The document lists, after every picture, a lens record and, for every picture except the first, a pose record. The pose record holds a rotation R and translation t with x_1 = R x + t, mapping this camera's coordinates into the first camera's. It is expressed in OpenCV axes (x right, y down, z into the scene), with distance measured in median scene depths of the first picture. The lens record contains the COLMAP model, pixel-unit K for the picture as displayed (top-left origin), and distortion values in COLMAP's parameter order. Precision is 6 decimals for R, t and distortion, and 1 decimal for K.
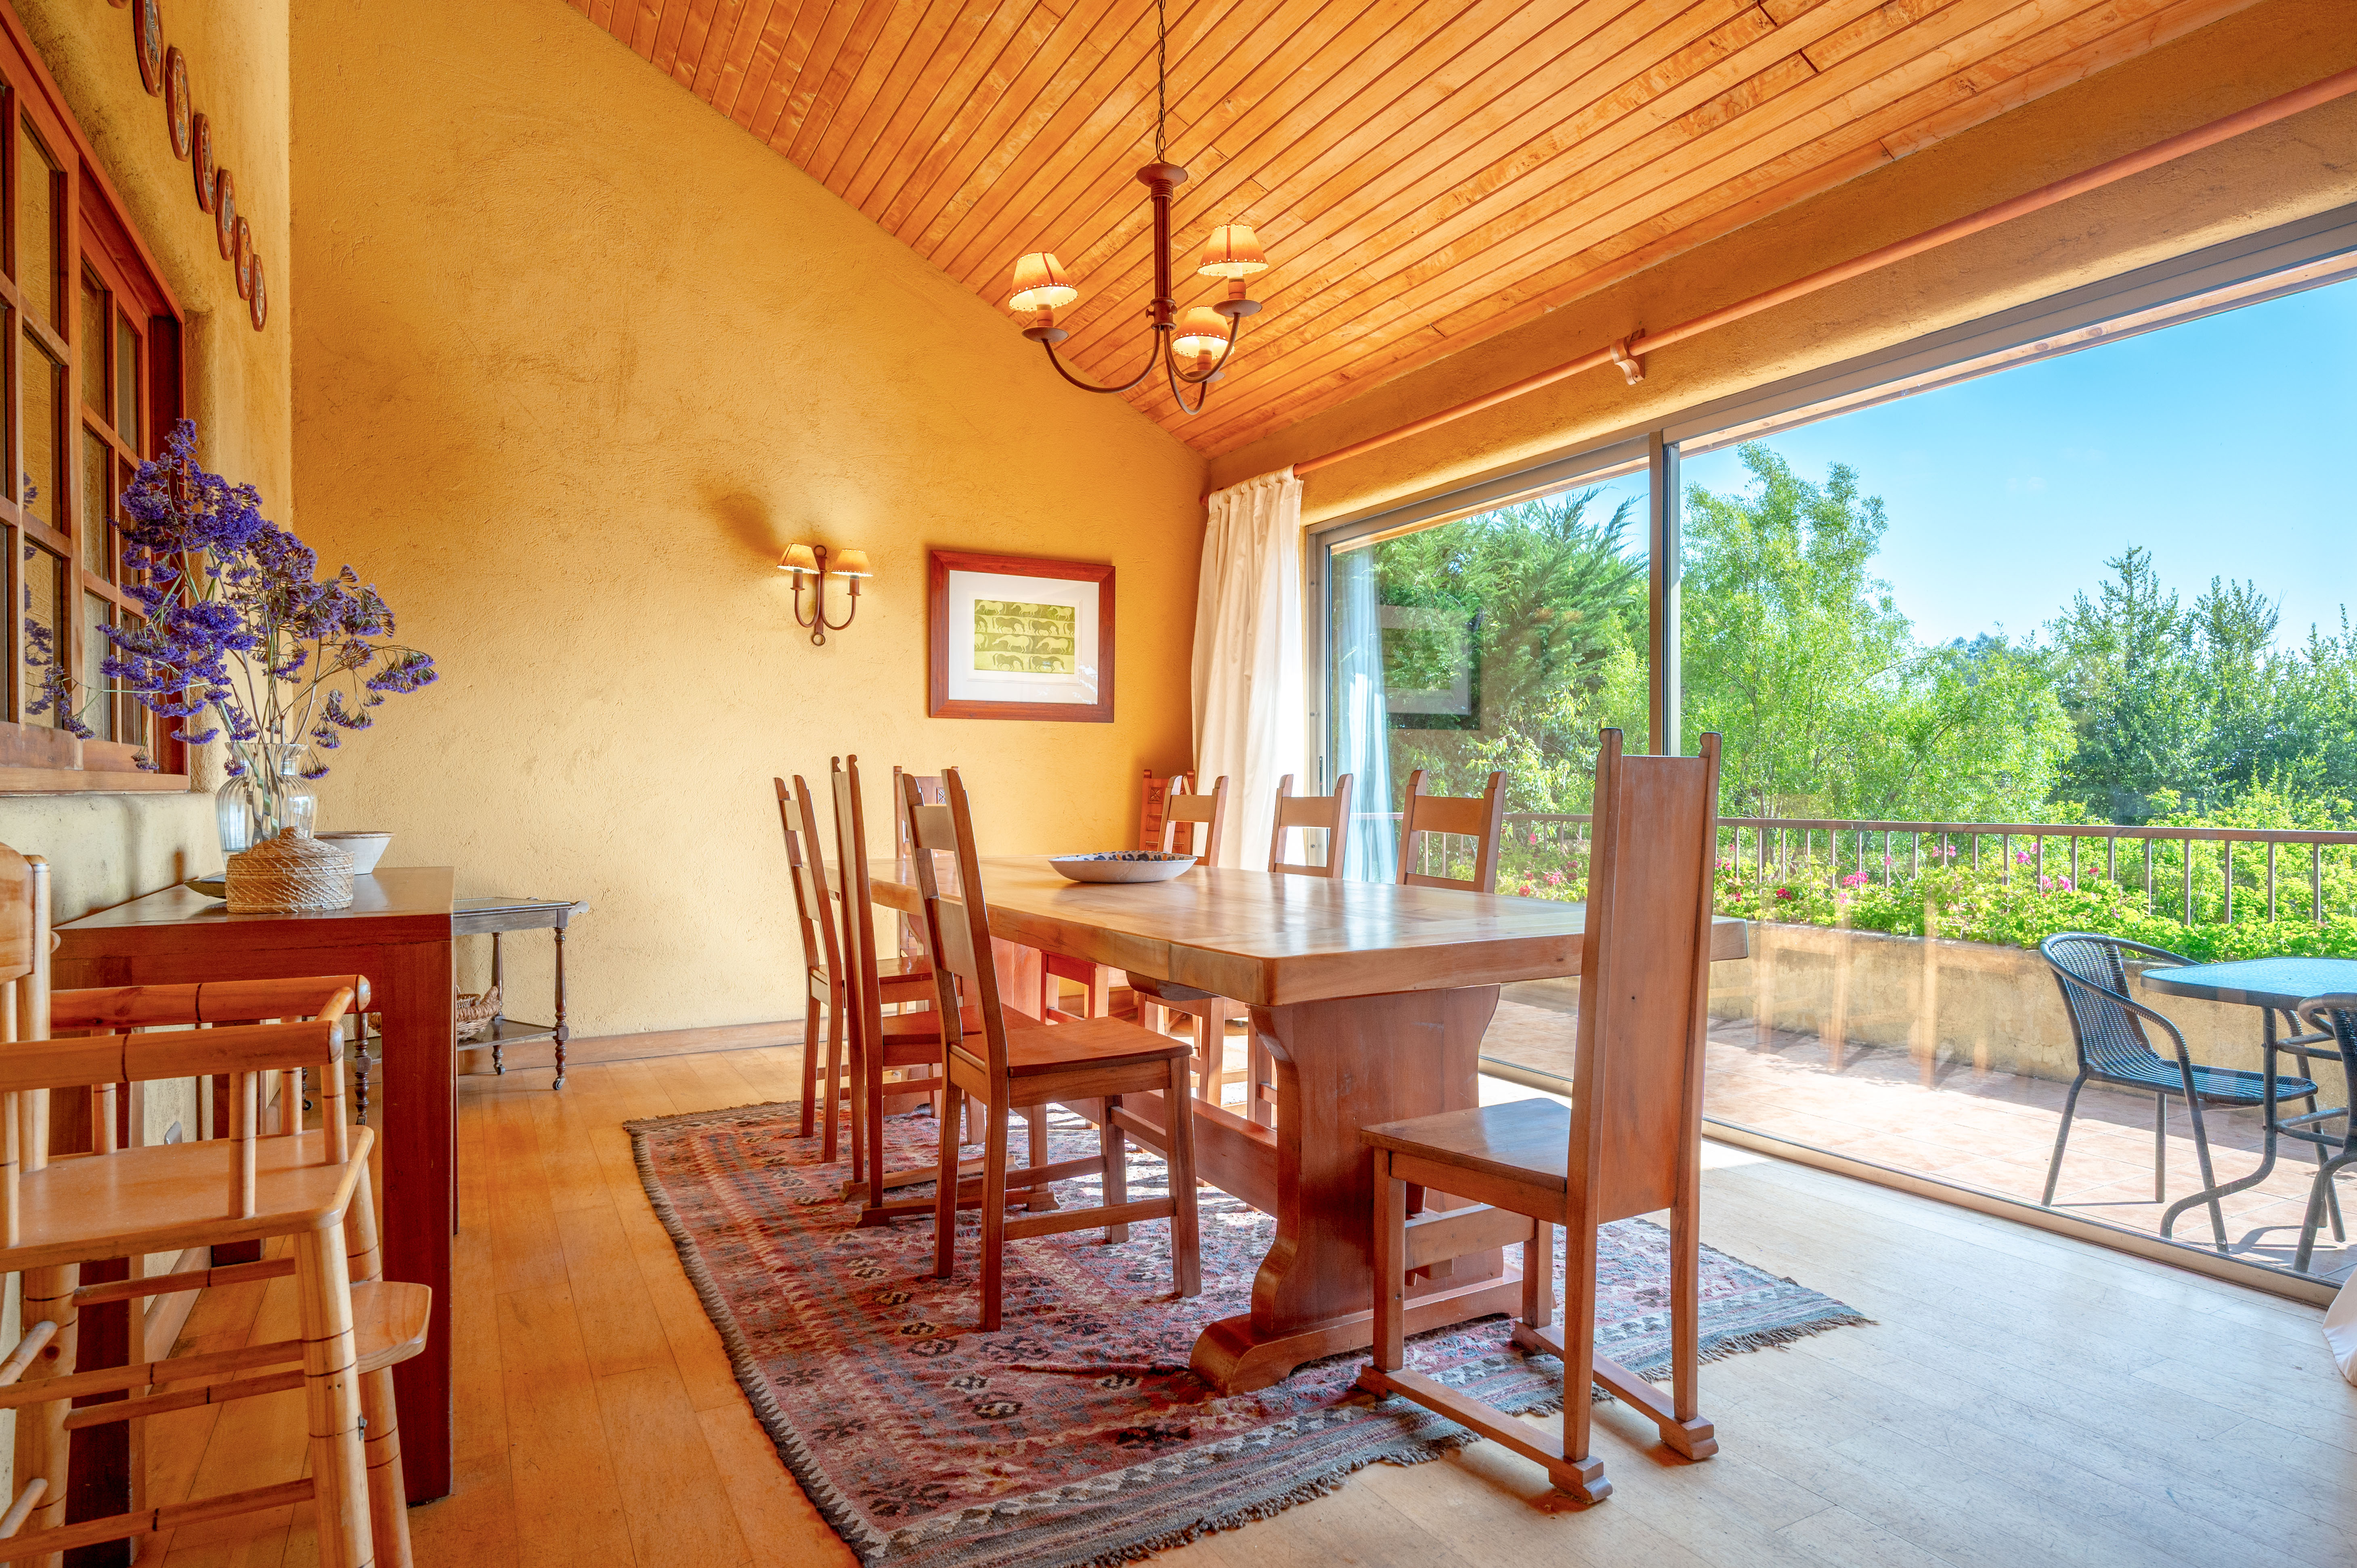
lens RADIAL K [[1307.9, 0, 1182.8], [0, 1307.9, 797.5], [0, 0, 1]] dist [-0.000078, -0.000021]
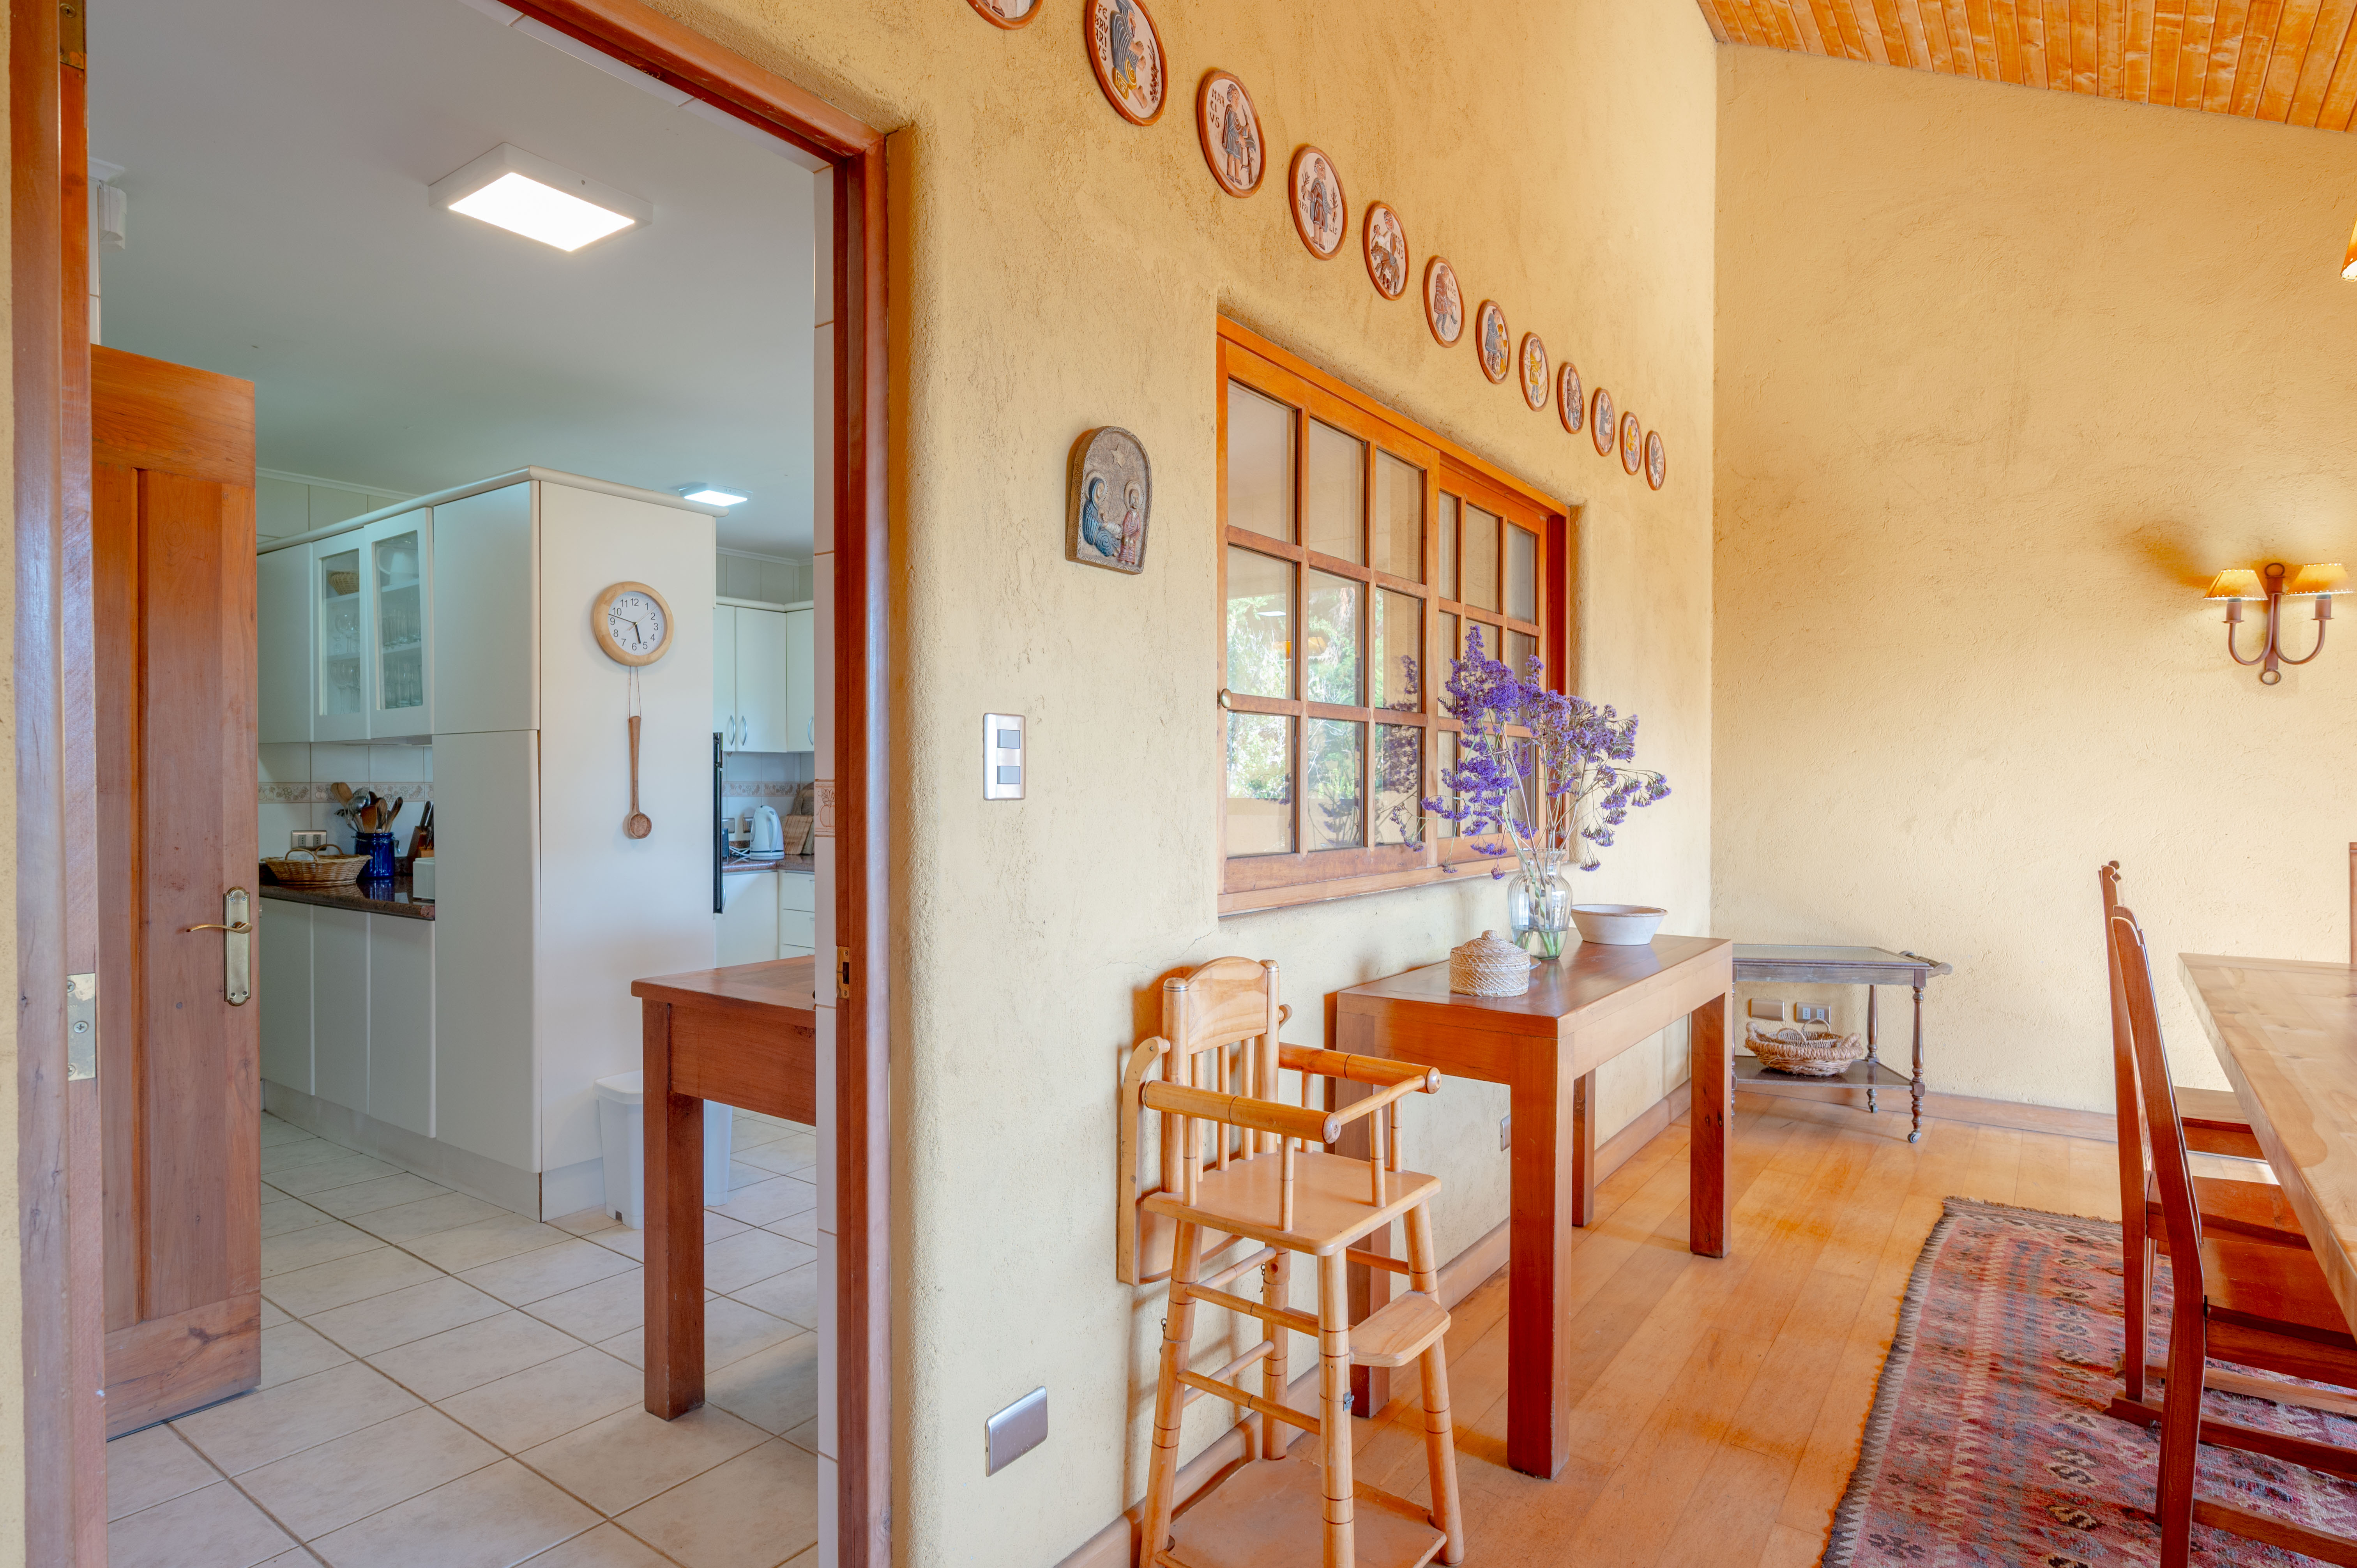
lens RADIAL K [[1228.4, 0, 1240.3], [0, 1228.4, 791.3], [0, 0, 1]] dist [-0.001685, 0.000146]
pose [[0.447995, 0.015432, -0.893903, 0.164611], [-0.013699, 0.999852, 0.010396, -0.063876], [0.893931, 0.007588, 0.448140, 0.095268]]
